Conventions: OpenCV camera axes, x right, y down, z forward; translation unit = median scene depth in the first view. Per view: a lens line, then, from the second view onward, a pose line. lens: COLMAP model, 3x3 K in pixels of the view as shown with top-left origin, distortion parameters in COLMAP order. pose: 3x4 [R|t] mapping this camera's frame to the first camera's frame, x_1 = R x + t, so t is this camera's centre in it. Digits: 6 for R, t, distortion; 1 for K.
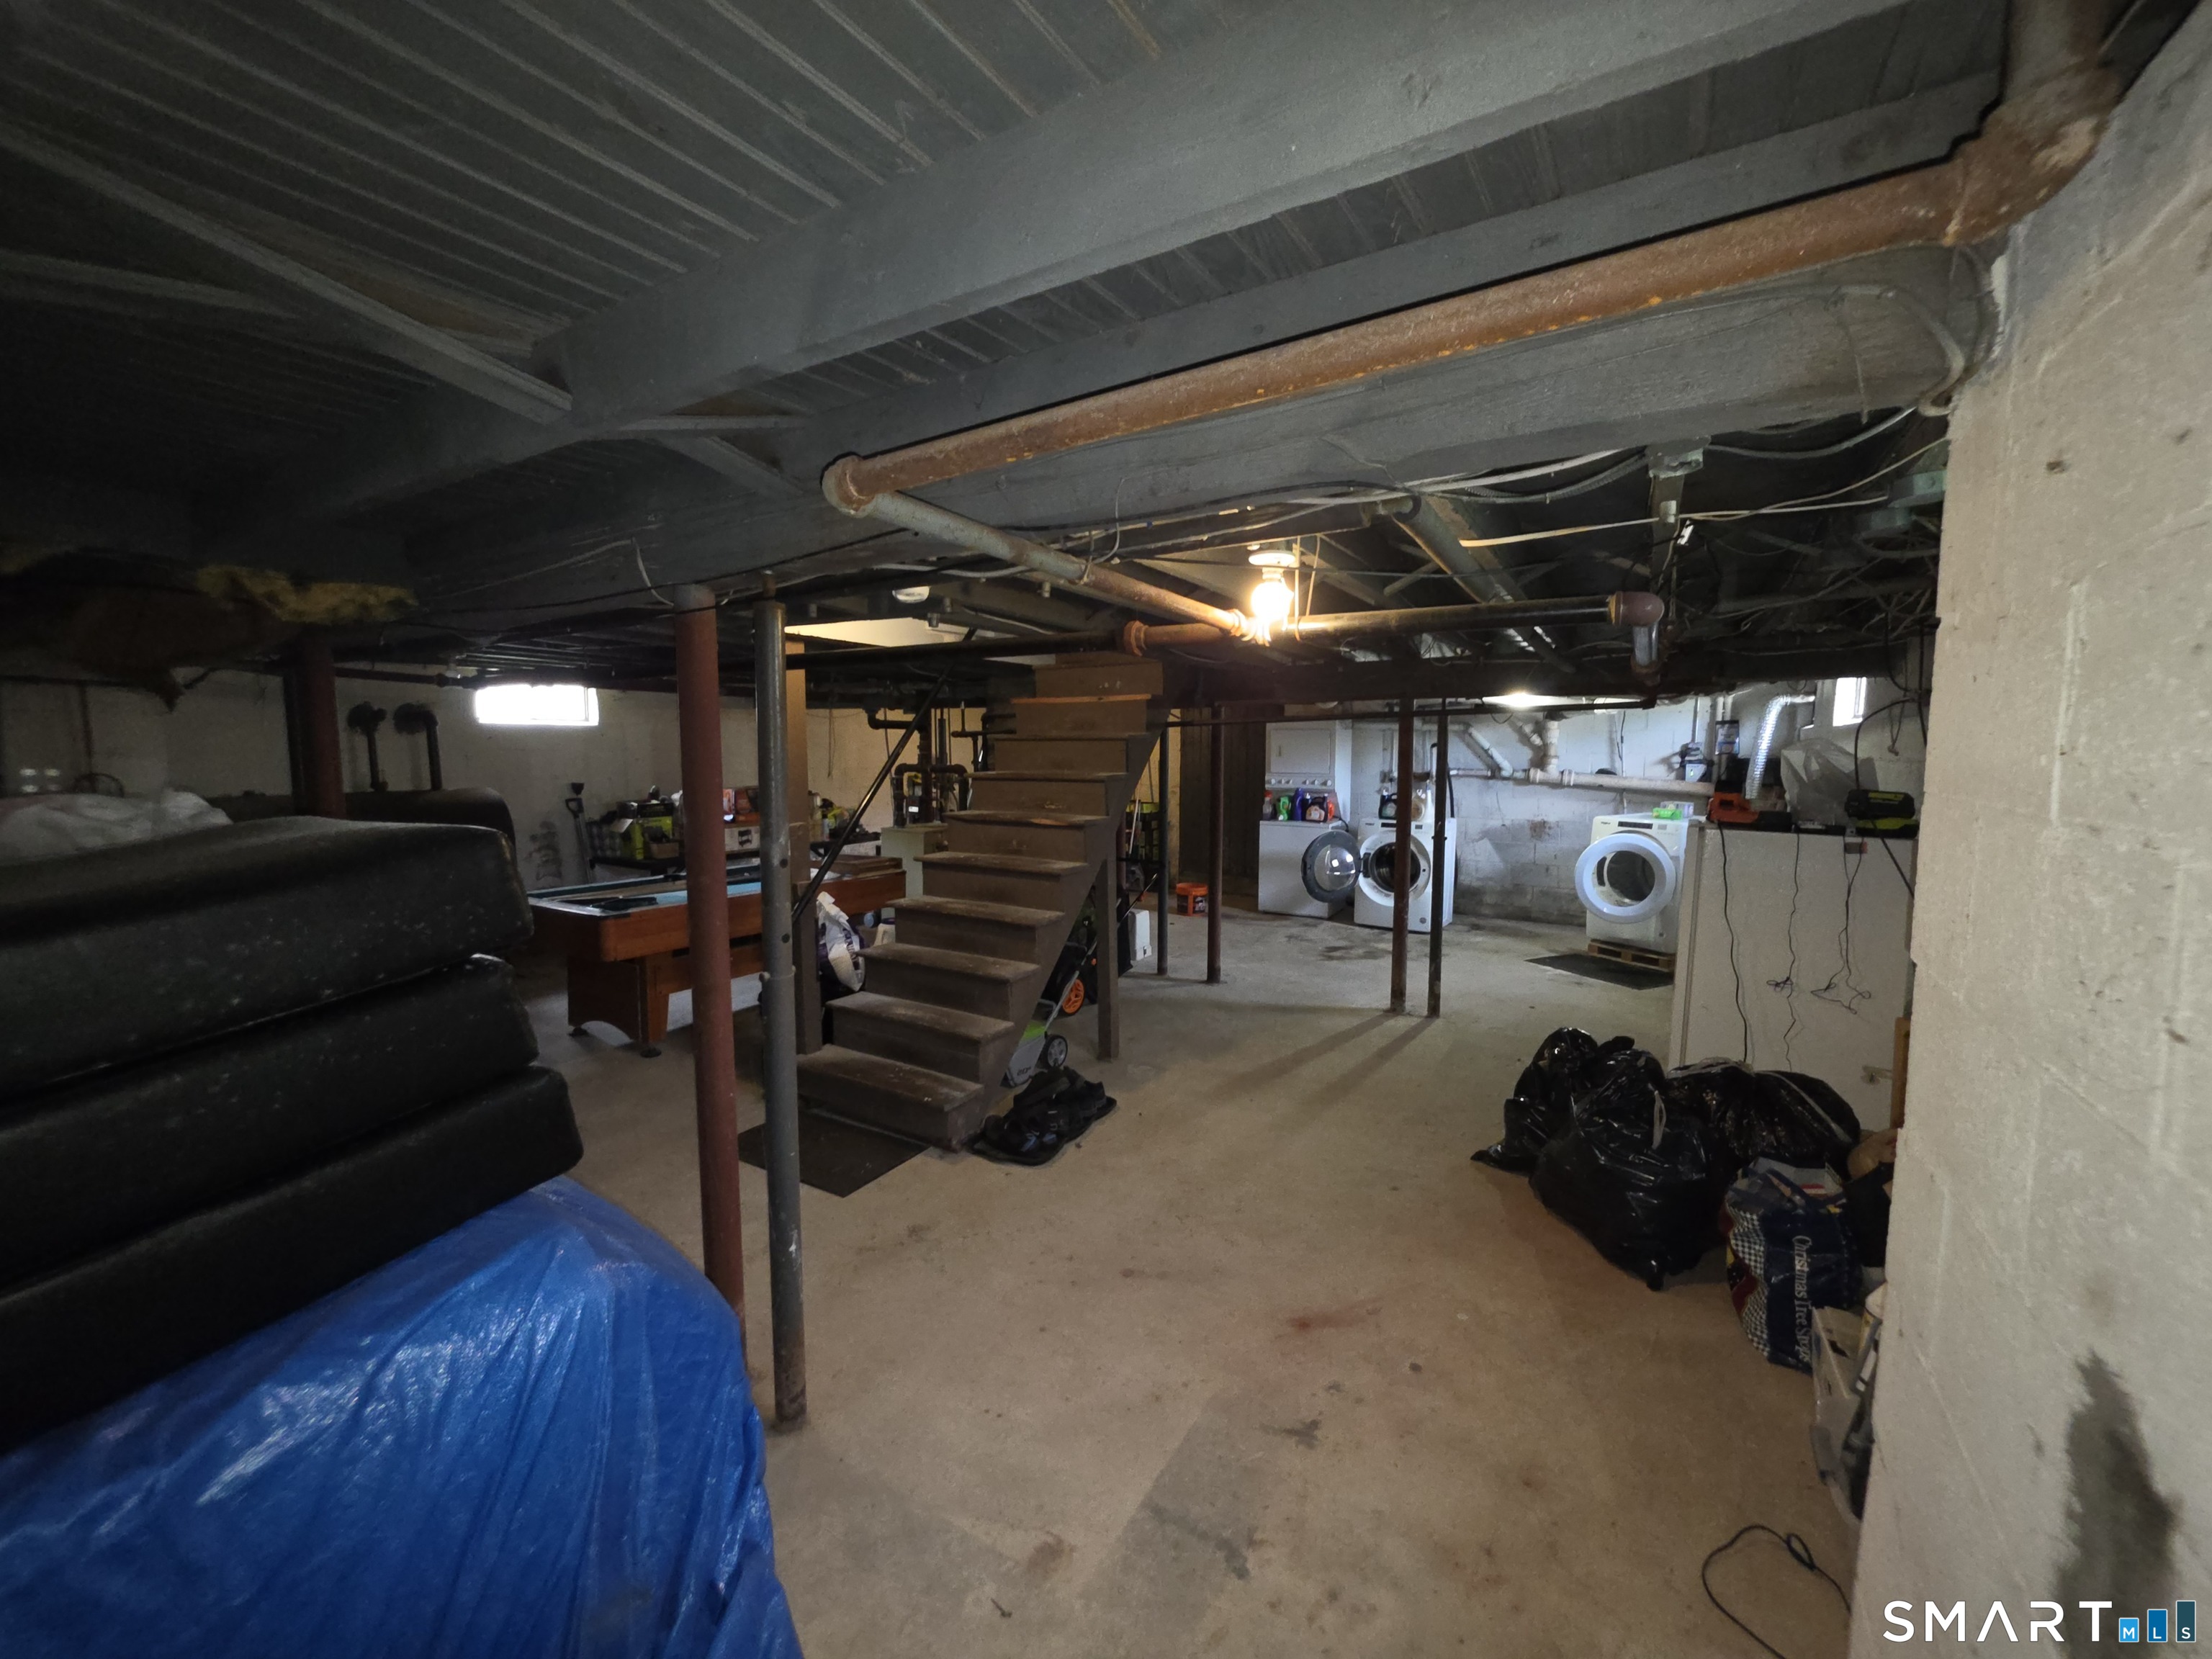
lens RADIAL K [[889.8, 0, 1109.7], [0, 889.8, 830.0], [0, 0, 1]] dist [-0.017373, 0.000435]
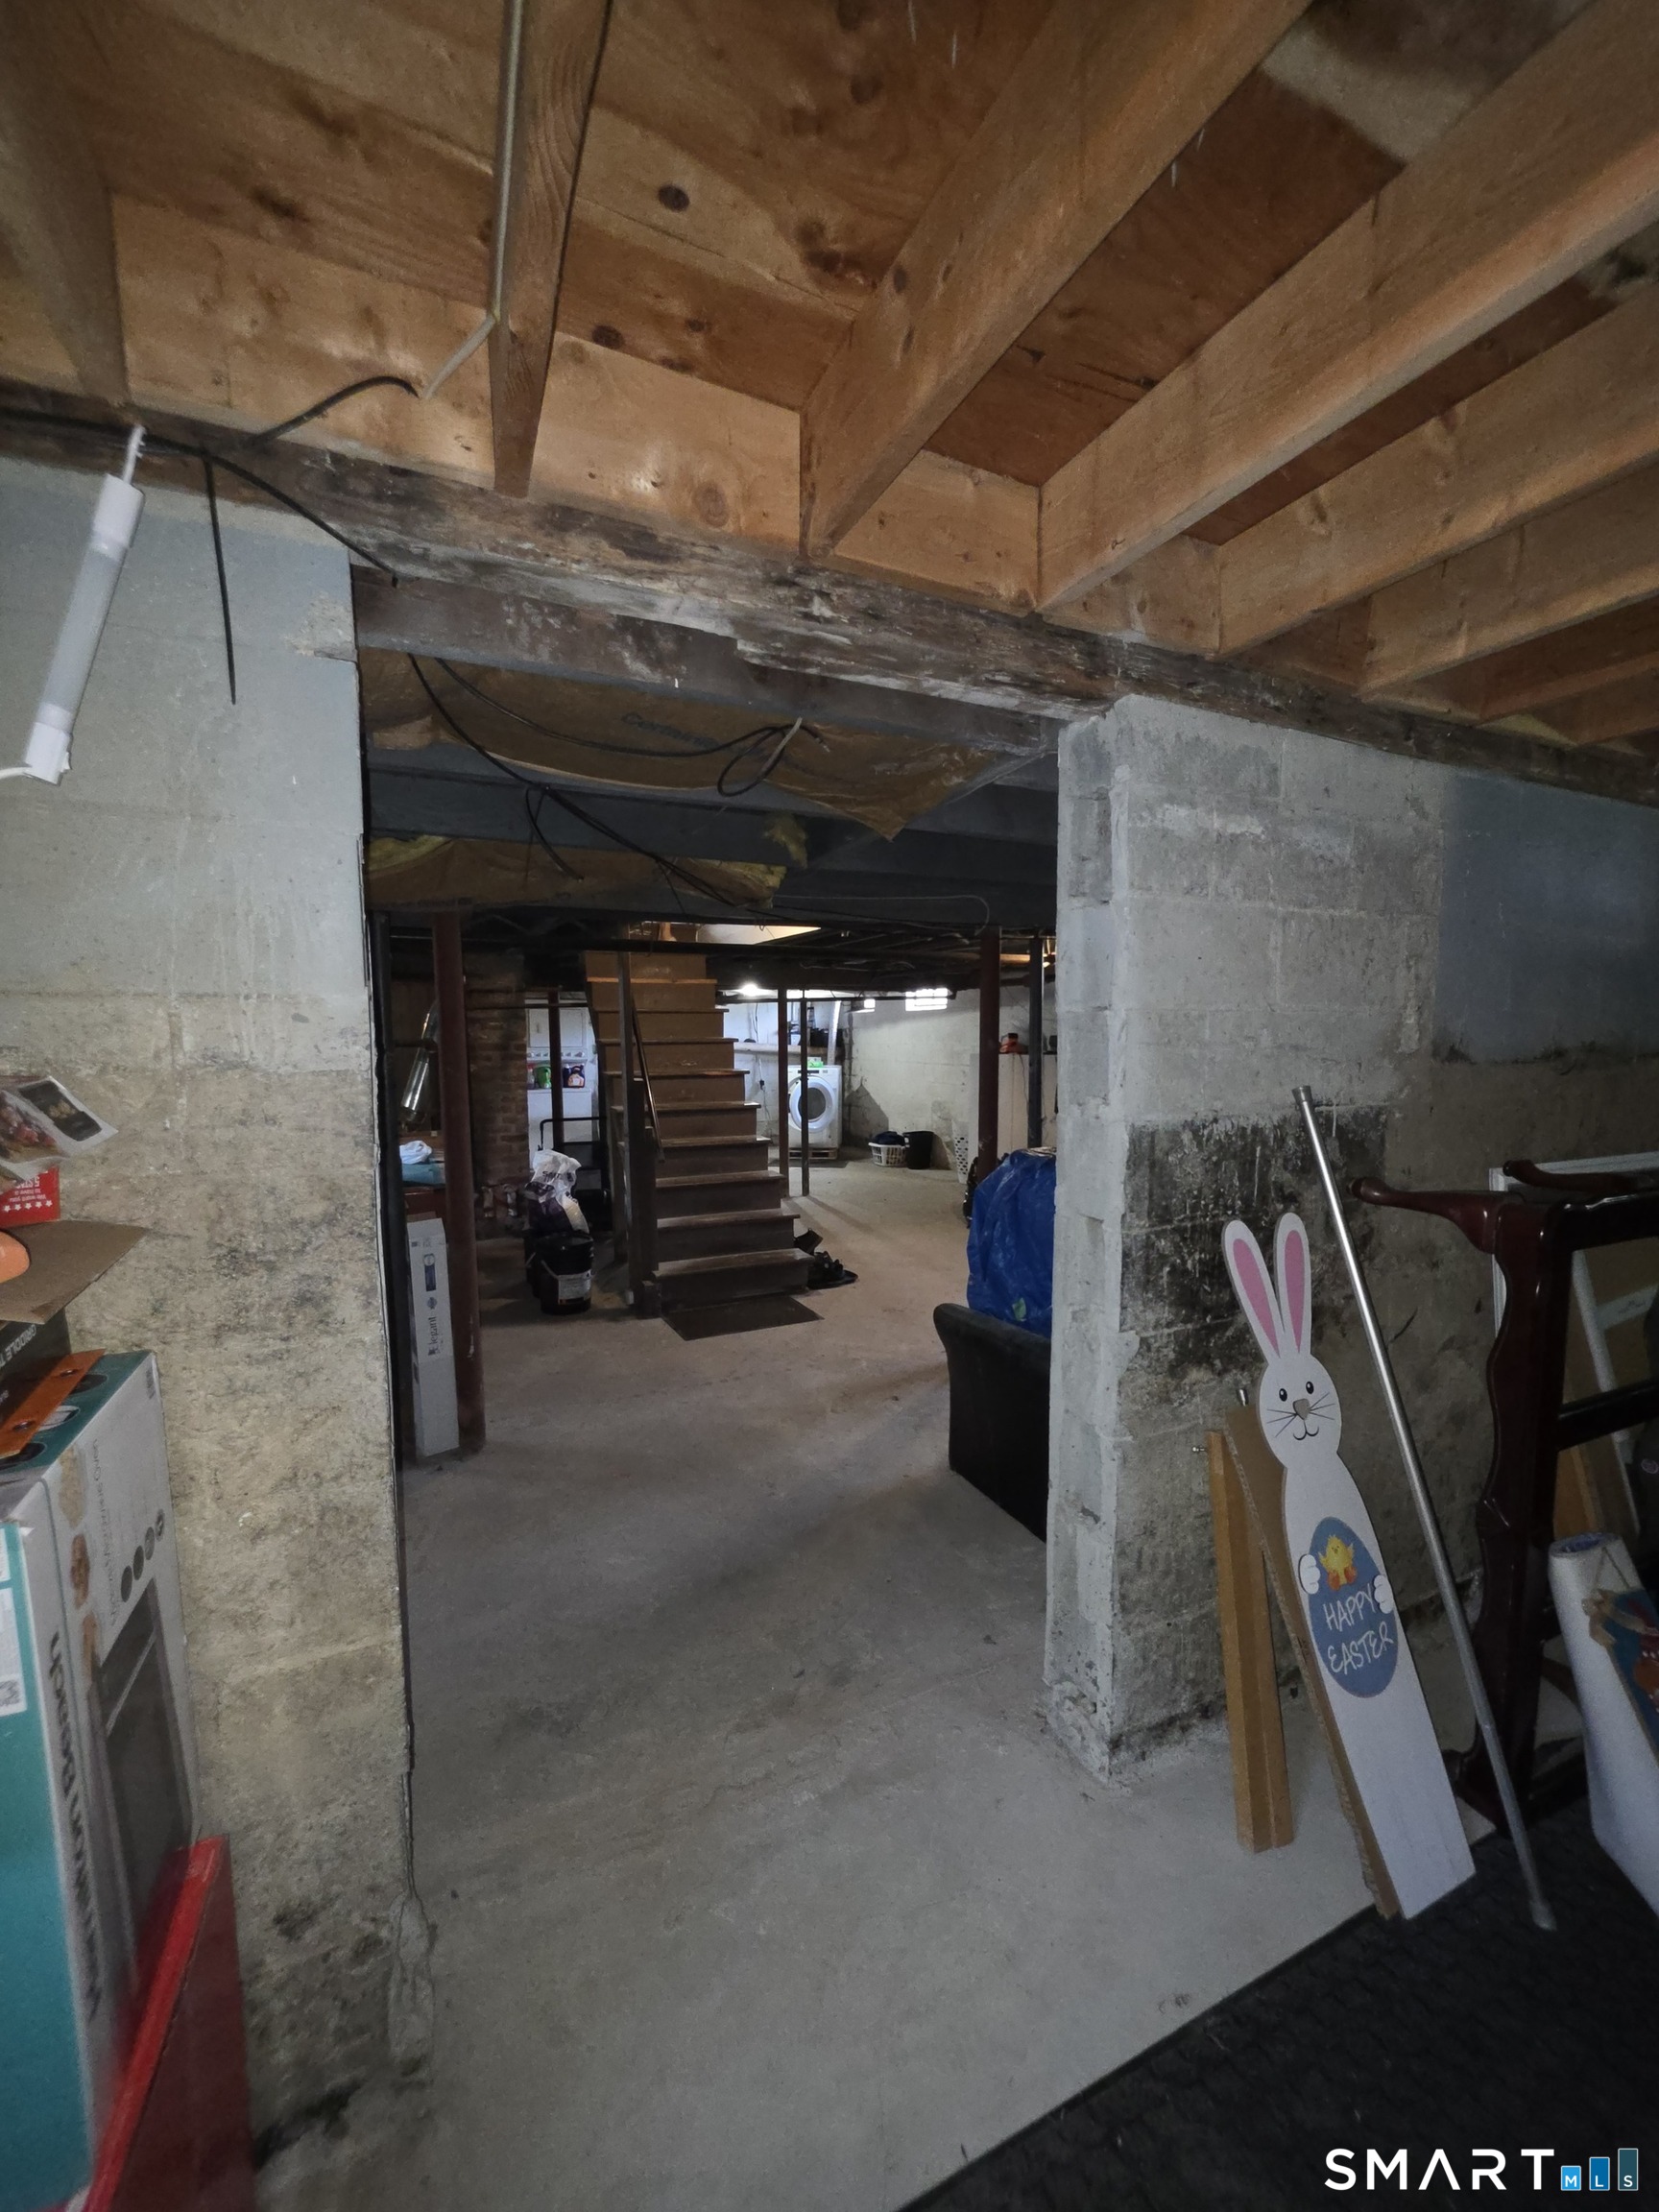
lens RADIAL K [[889.8, 0, 837.2], [0, 889.8, 1113.3], [0, 0, 1]] dist [-0.017373, 0.000435]
pose [[0.543798, -0.081501, 0.835249, -1.222639], [0.085352, 0.995483, 0.041567, 0.011204], [-0.834864, 0.048686, 0.548298, 0.124772]]
